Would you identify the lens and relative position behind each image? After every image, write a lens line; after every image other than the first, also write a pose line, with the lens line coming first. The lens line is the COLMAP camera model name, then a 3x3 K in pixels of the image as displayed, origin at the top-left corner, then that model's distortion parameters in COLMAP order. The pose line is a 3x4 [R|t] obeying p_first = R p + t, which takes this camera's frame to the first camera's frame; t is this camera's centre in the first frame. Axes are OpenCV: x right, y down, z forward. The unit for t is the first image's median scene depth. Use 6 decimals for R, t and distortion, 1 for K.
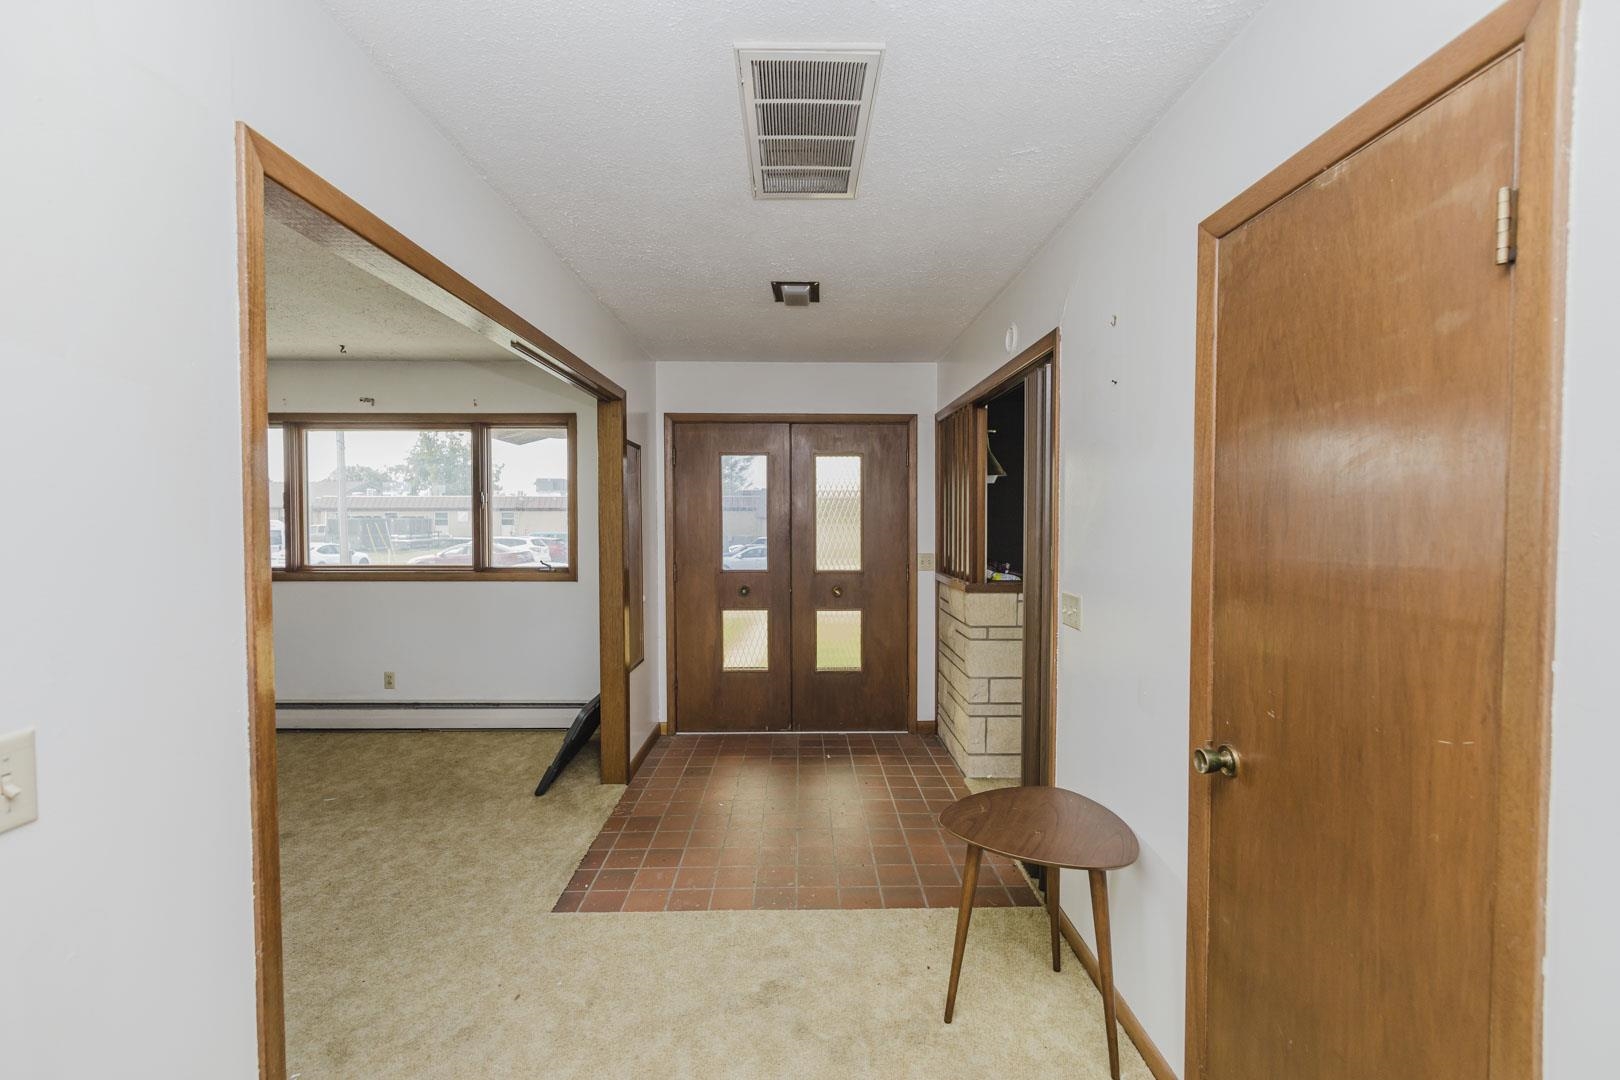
lens RADIAL K [[687.8, 0, 803.5], [0, 687.8, 534.1], [0, 0, 1]] dist [-0.006092, 0.000568]
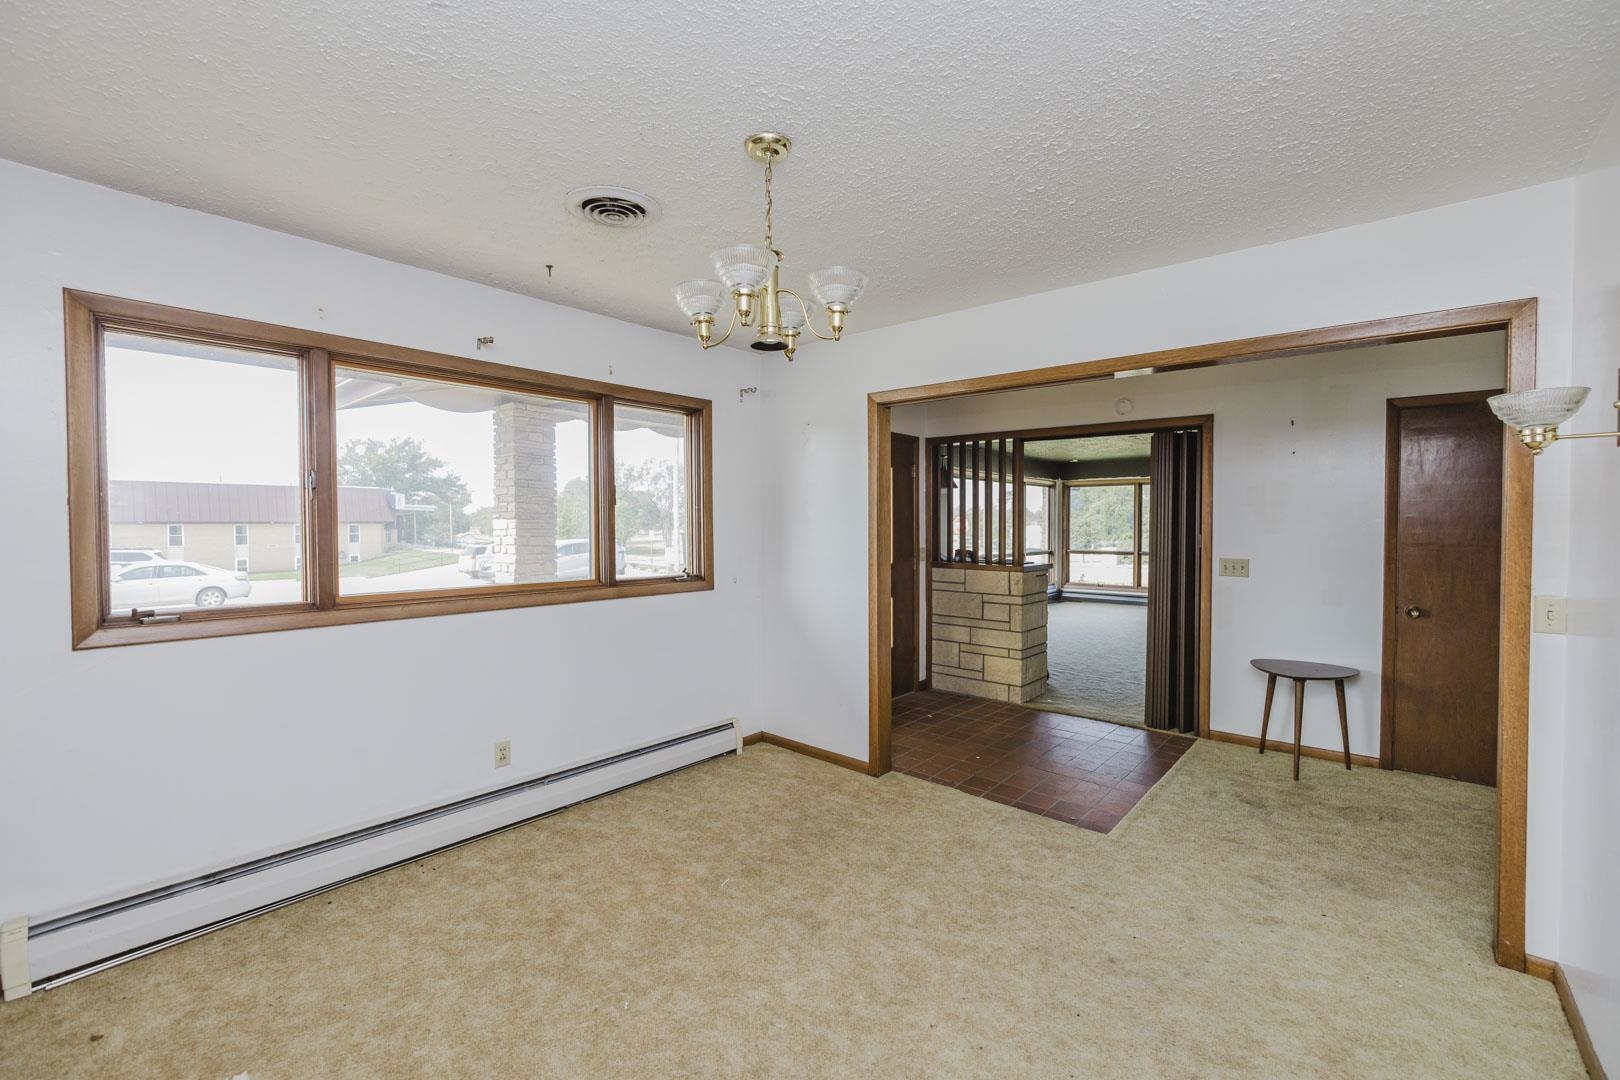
lens RADIAL K [[687.8, 0, 803.1], [0, 687.8, 534.5], [0, 0, 1]] dist [-0.006092, 0.000568]
pose [[0.665457, -0.010854, 0.746358, -0.912375], [0.016989, 0.999856, -0.000607, -0.000481], [-0.746243, 0.013083, 0.665545, 0.318048]]
